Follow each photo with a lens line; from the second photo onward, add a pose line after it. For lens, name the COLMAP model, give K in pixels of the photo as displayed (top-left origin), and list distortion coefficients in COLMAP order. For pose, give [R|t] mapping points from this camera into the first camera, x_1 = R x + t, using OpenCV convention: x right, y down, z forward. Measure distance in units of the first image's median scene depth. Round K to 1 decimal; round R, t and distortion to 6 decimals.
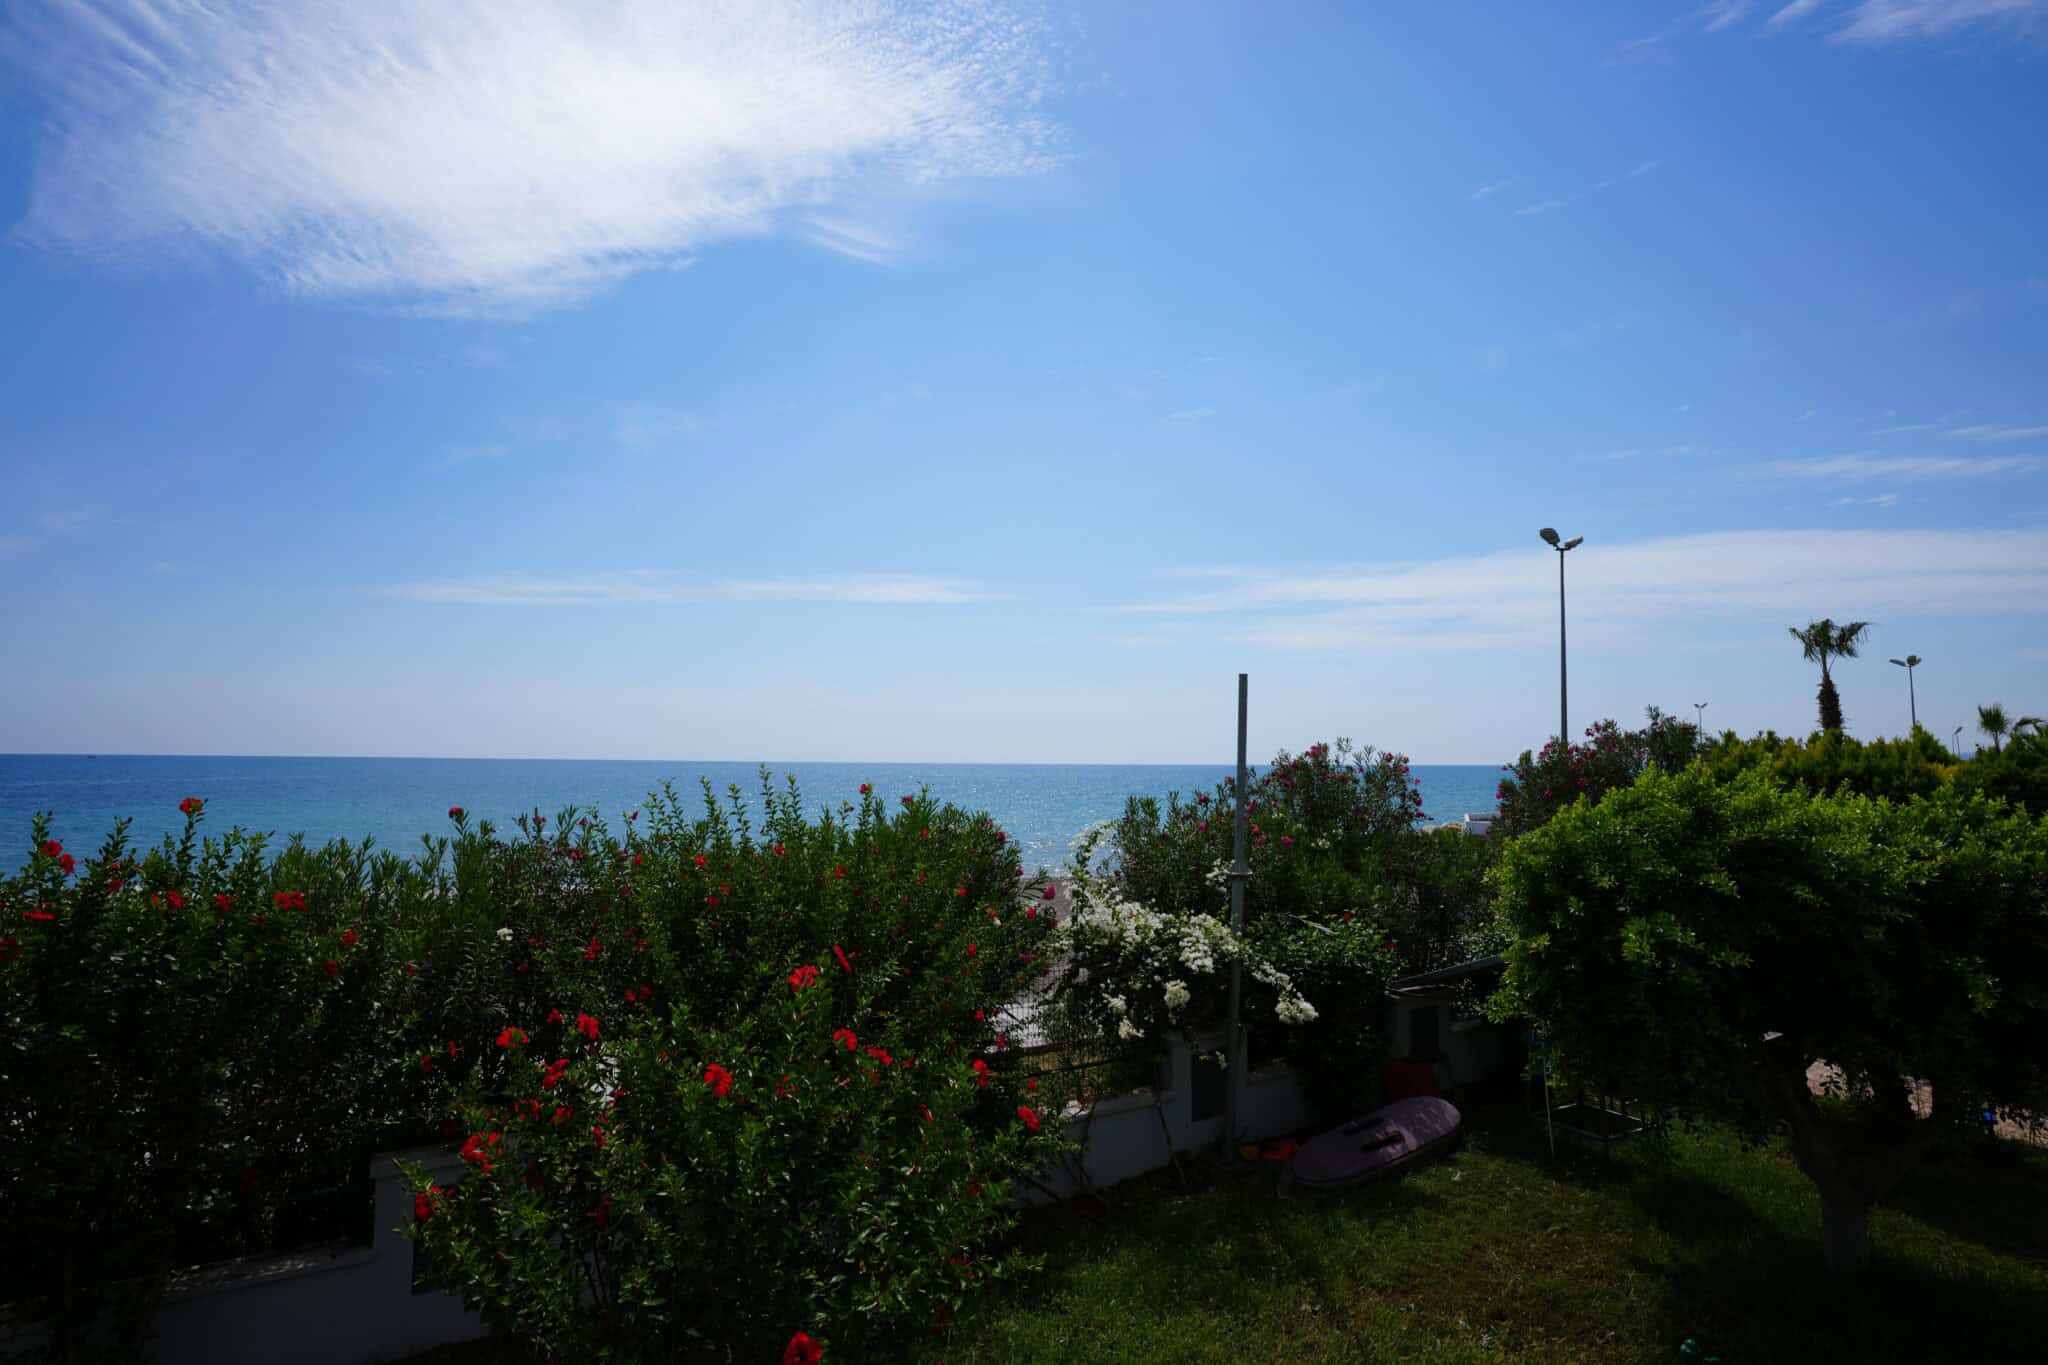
lens RADIAL K [[1006.6, 0, 1025.8], [0, 1006.6, 689.2], [0, 0, 1]] dist [-0.065953, 0.029435]
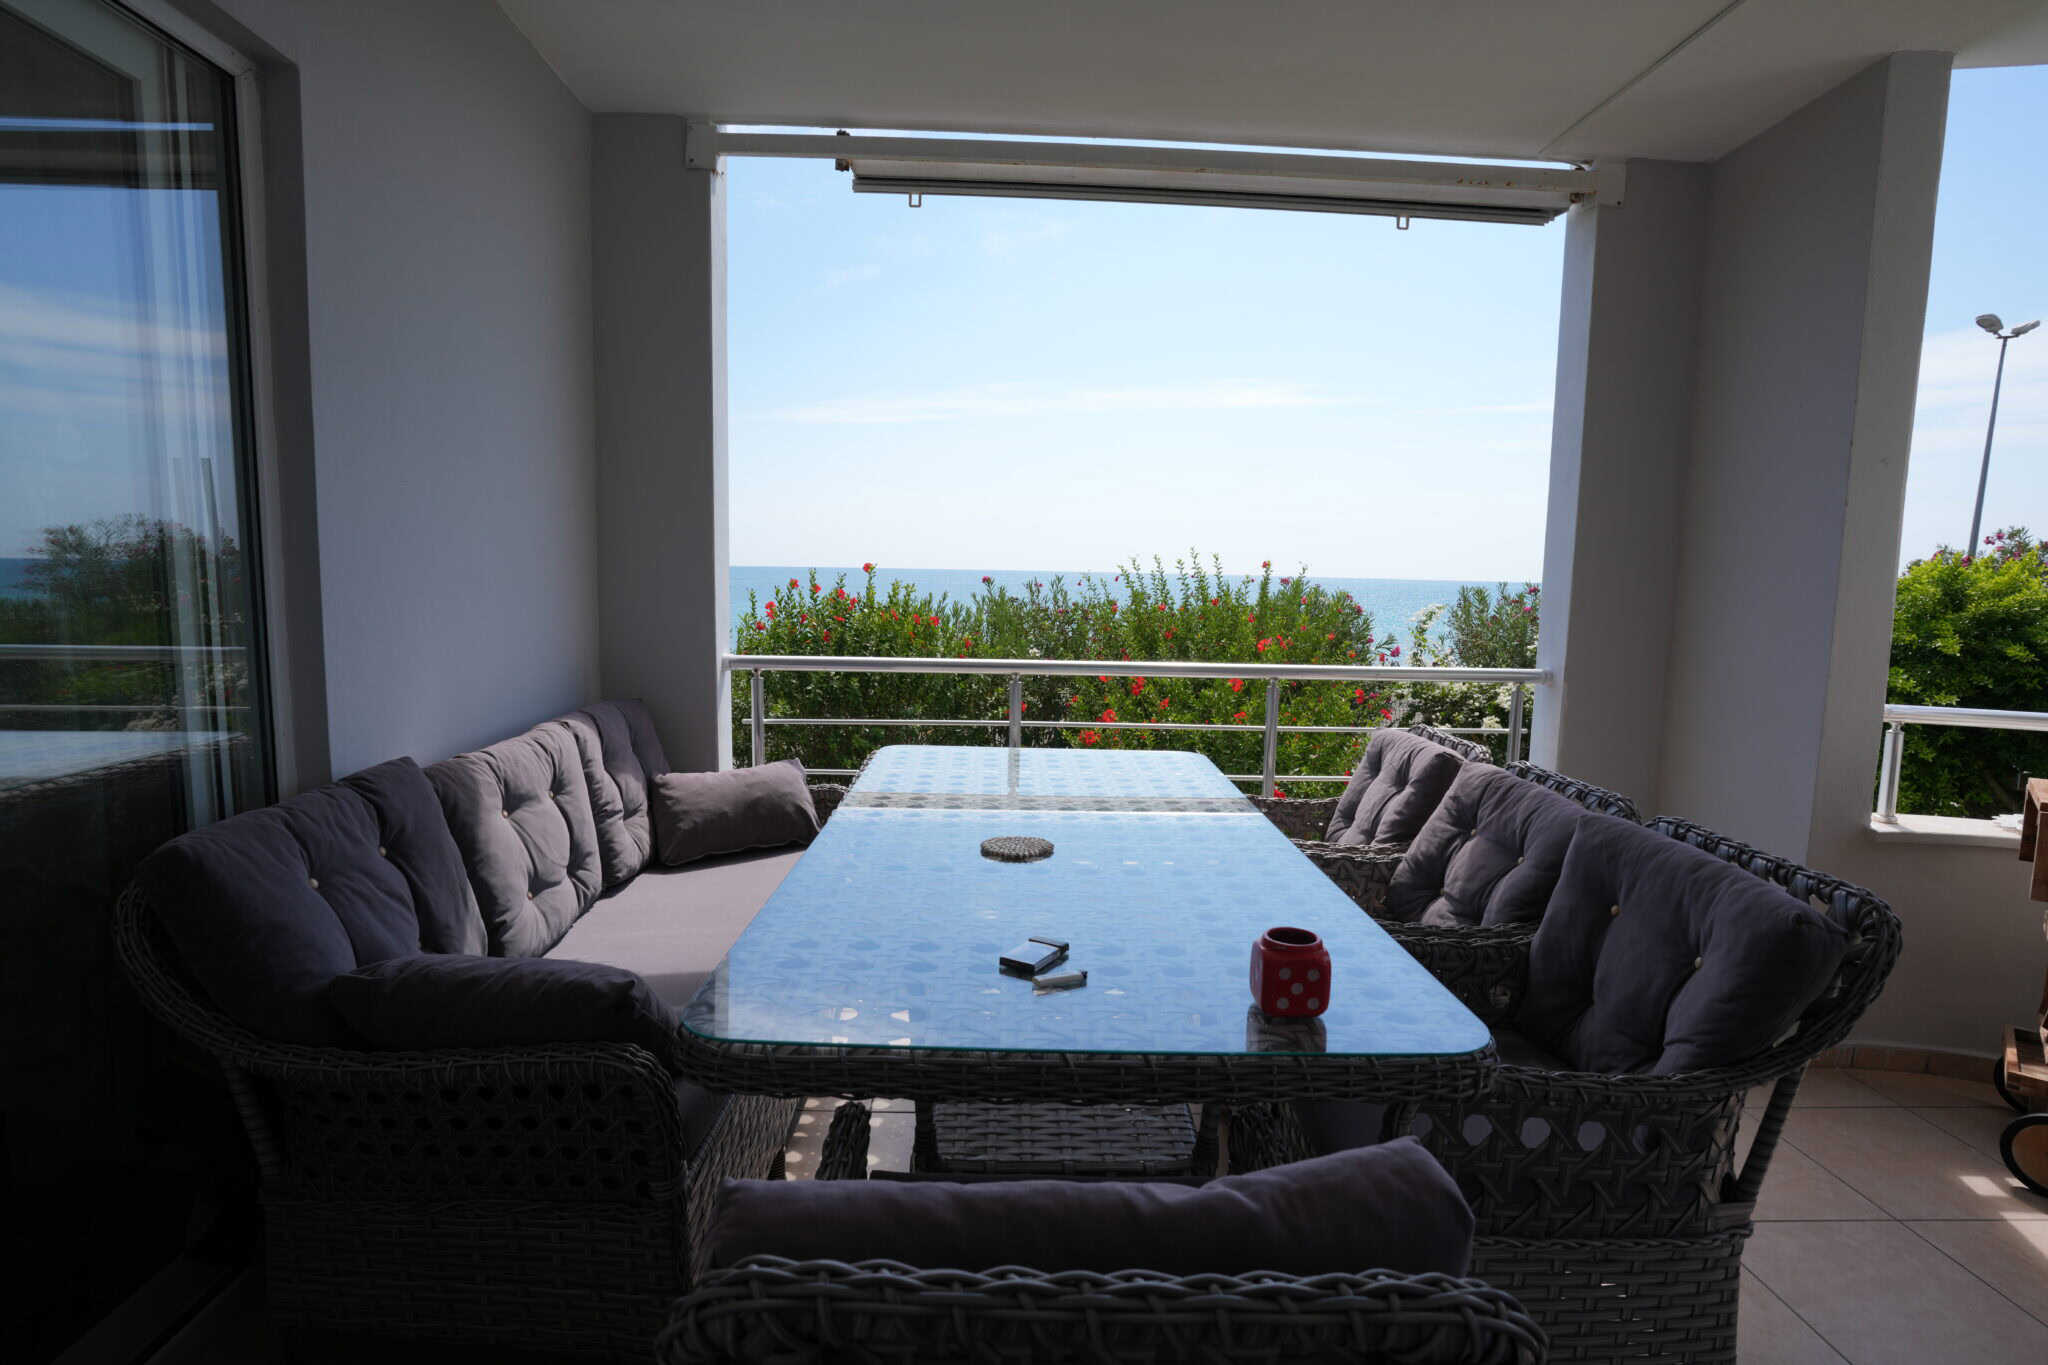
lens RADIAL K [[1002.6, 0, 1023.0], [0, 1002.6, 674.4], [0, 0, 1]] dist [-0.090128, 0.045246]
pose [[0.945346, 0.044696, -0.322990, -0.018607], [0.011542, 0.985353, 0.170135, 0.006484], [0.325863, -0.164564, 0.930984, -0.426955]]
